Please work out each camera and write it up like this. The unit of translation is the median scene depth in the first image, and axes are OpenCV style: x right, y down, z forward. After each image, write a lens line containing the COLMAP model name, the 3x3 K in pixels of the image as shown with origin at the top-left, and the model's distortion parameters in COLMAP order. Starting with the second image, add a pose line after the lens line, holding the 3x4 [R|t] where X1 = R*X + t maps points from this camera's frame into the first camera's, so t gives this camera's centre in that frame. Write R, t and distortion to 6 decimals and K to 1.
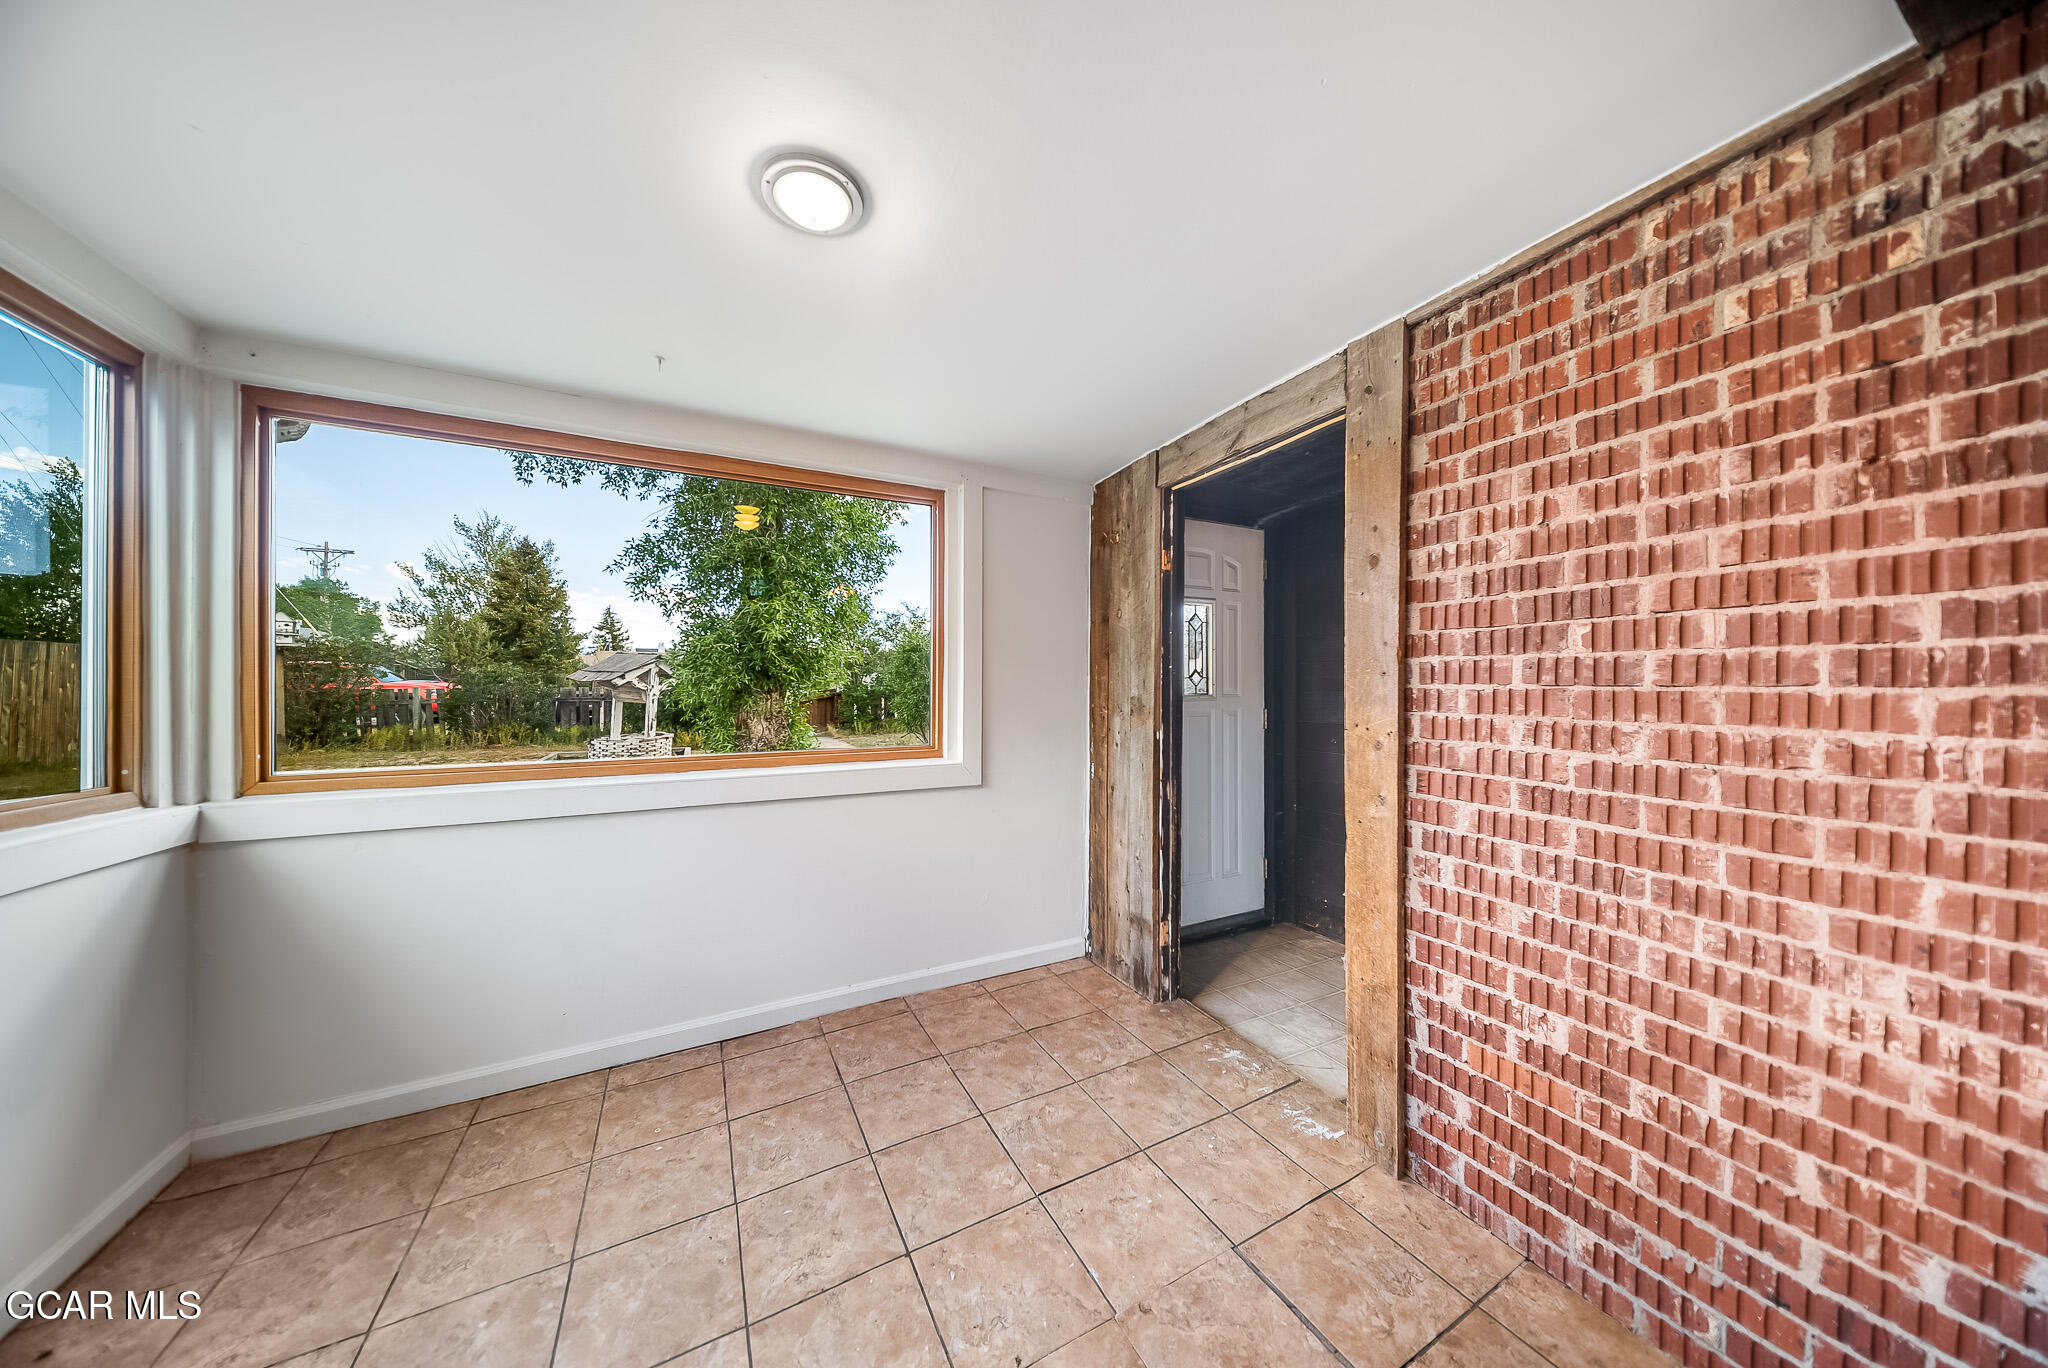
lens RADIAL K [[620.4, 0, 1024.0], [0, 620.4, 684.0], [0, 0, 1]] dist [0.000259, -0.000003]
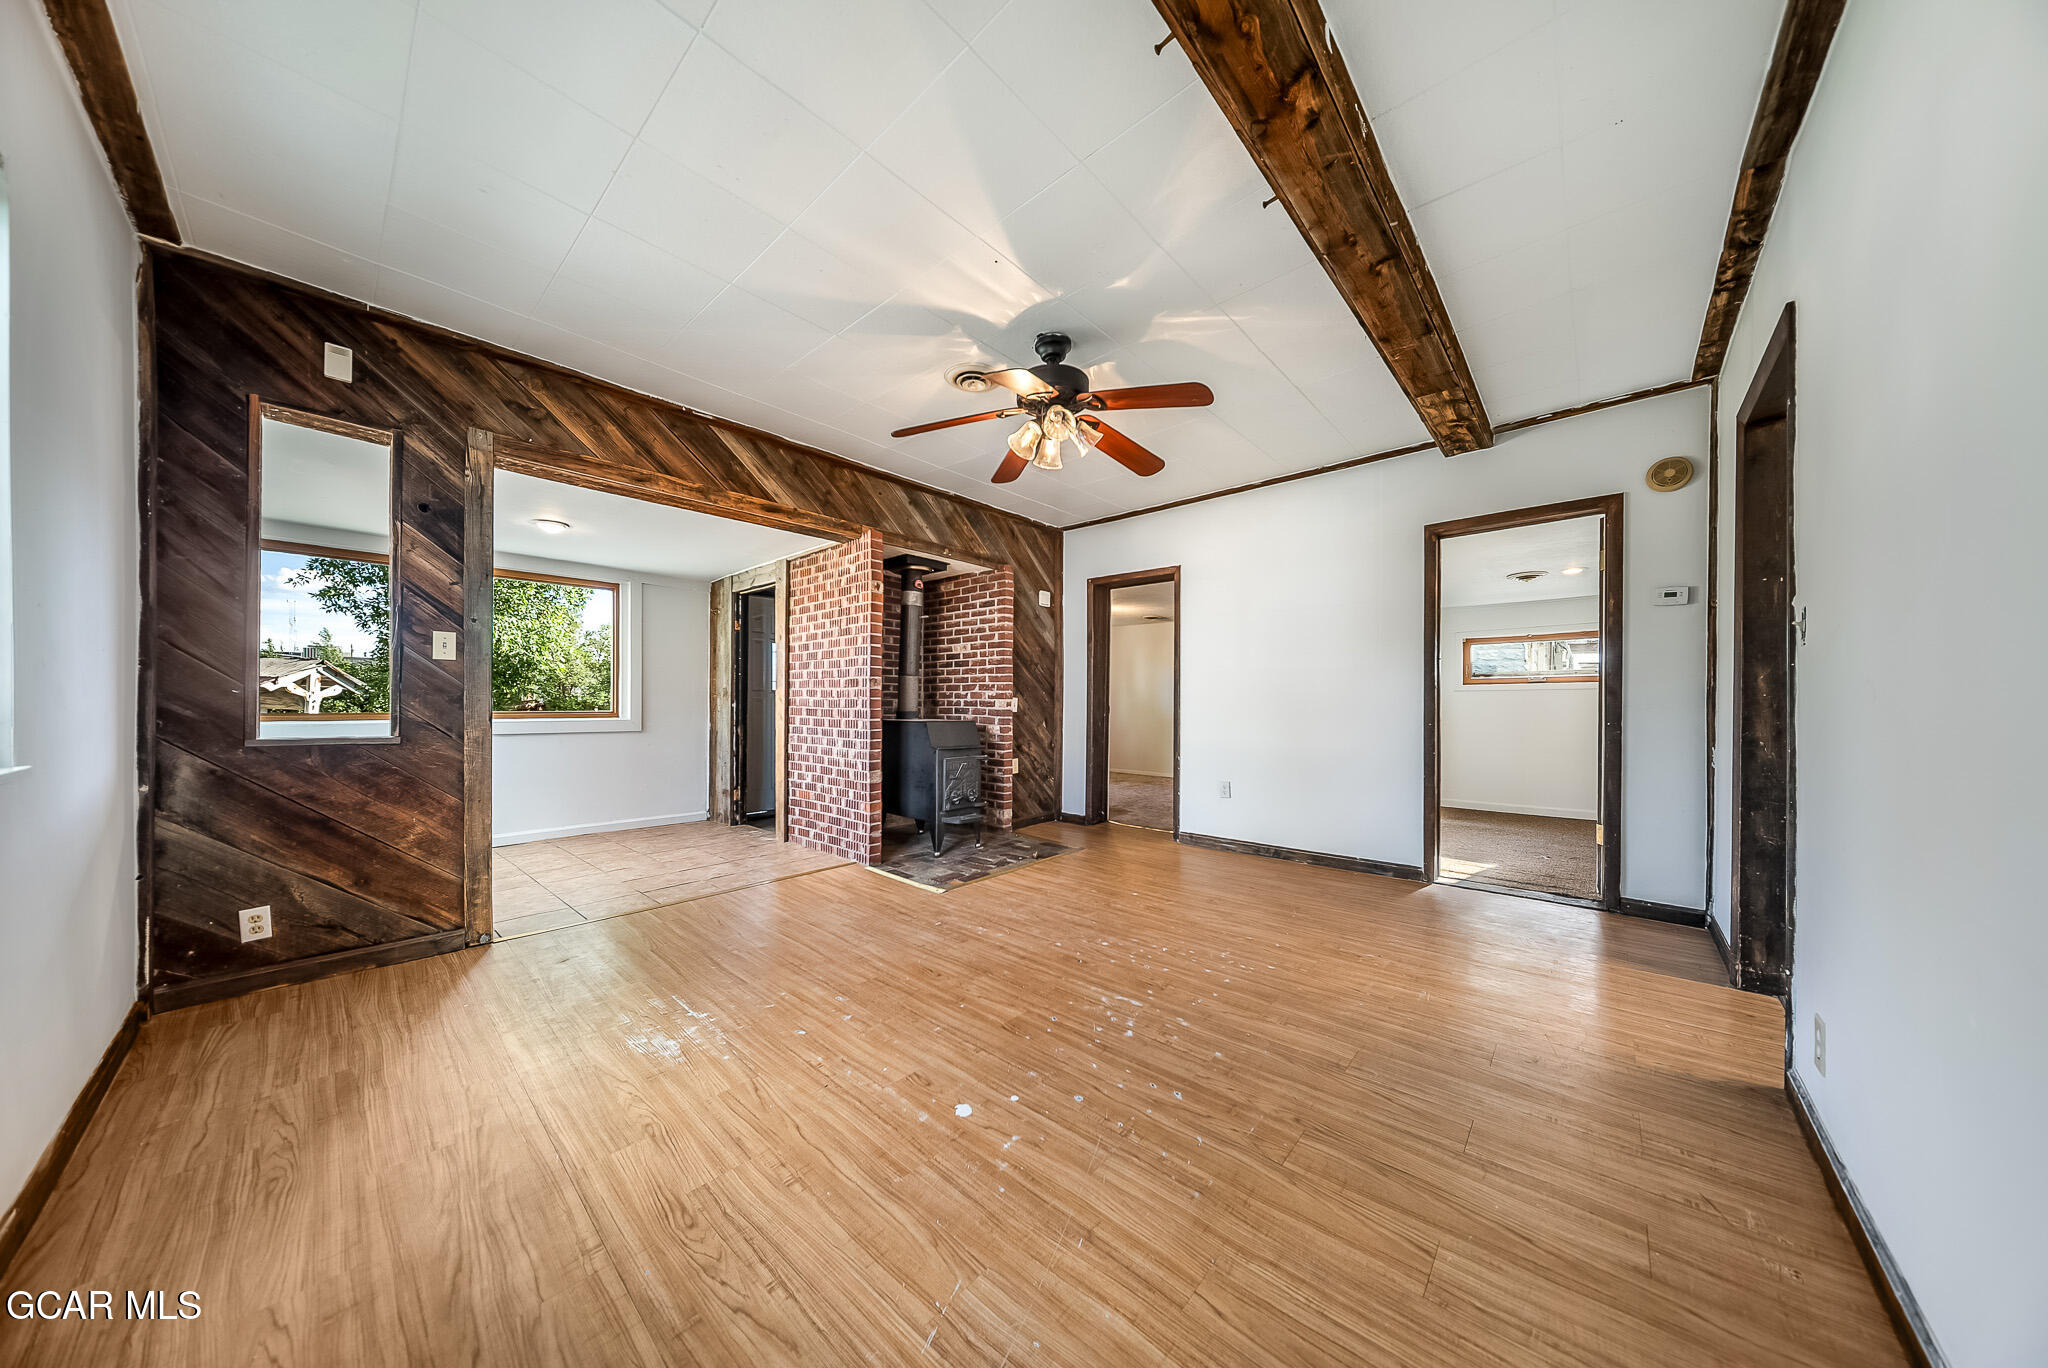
lens RADIAL K [[647.6, 0, 1031.5], [0, 647.6, 709.8], [0, 0, 1]] dist [0.000019, -0.000029]
pose [[0.932053, -0.000390, 0.362322, 0.585057], [-0.003275, 0.999950, 0.009501, 0.115263], [-0.362307, -0.010042, 0.932005, -2.379582]]
